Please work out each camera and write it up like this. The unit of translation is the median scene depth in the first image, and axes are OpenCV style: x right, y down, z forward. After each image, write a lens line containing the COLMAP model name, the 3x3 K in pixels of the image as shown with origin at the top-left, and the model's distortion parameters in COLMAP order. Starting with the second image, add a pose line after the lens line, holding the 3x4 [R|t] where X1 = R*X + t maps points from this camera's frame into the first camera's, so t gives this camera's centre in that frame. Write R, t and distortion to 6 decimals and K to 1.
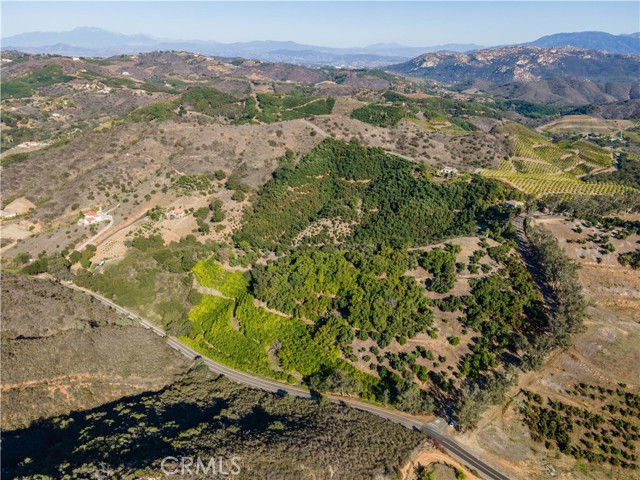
lens RADIAL K [[466.8, 0, 323.8], [0, 466.8, 238.1], [0, 0, 1]] dist [0.032378, 0.017628]
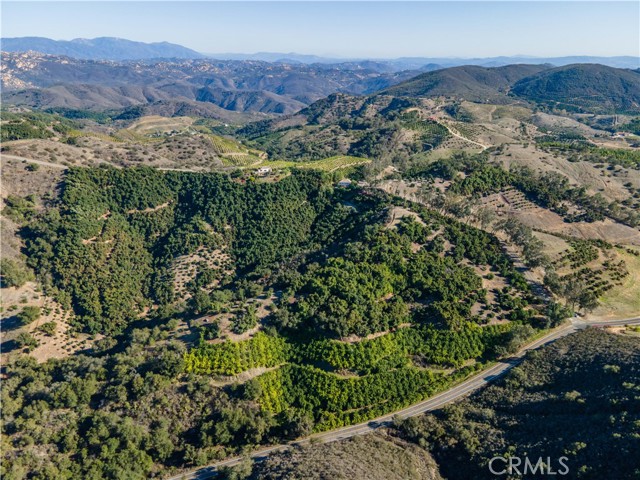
lens RADIAL K [[466.8, 0, 323.1], [0, 466.8, 240.3], [0, 0, 1]] dist [0.032378, 0.017628]
pose [[0.538106, -0.318016, 0.780582, -0.668337], [0.323034, 0.933189, 0.157501, -0.157442], [-0.778519, 0.167402, 0.604885, 0.411570]]
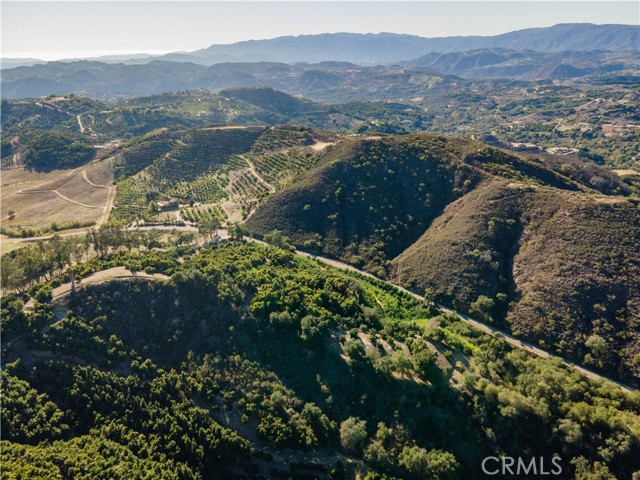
lens RADIAL K [[466.8, 0, 323.3], [0, 466.8, 239.1], [0, 0, 1]] dist [0.032378, 0.017628]
pose [[-0.996928, 0.041942, -0.066141, -0.013458], [-0.015598, 0.721269, 0.692480, -0.535448], [0.076749, 0.691384, -0.718399, 1.405198]]
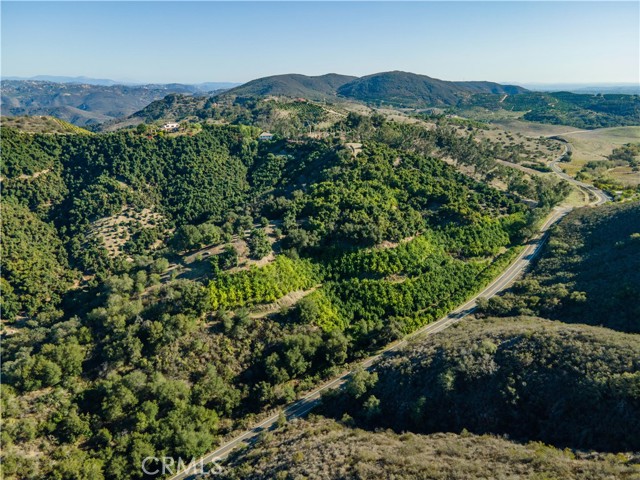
lens RADIAL K [[466.8, 0, 323.9], [0, 466.8, 239.9], [0, 0, 1]] dist [0.032378, 0.017628]
pose [[0.175381, -0.324714, 0.929410, -0.735016], [0.375657, 0.894687, 0.241696, -0.077405], [-0.910013, 0.306750, 0.278892, 0.747637]]
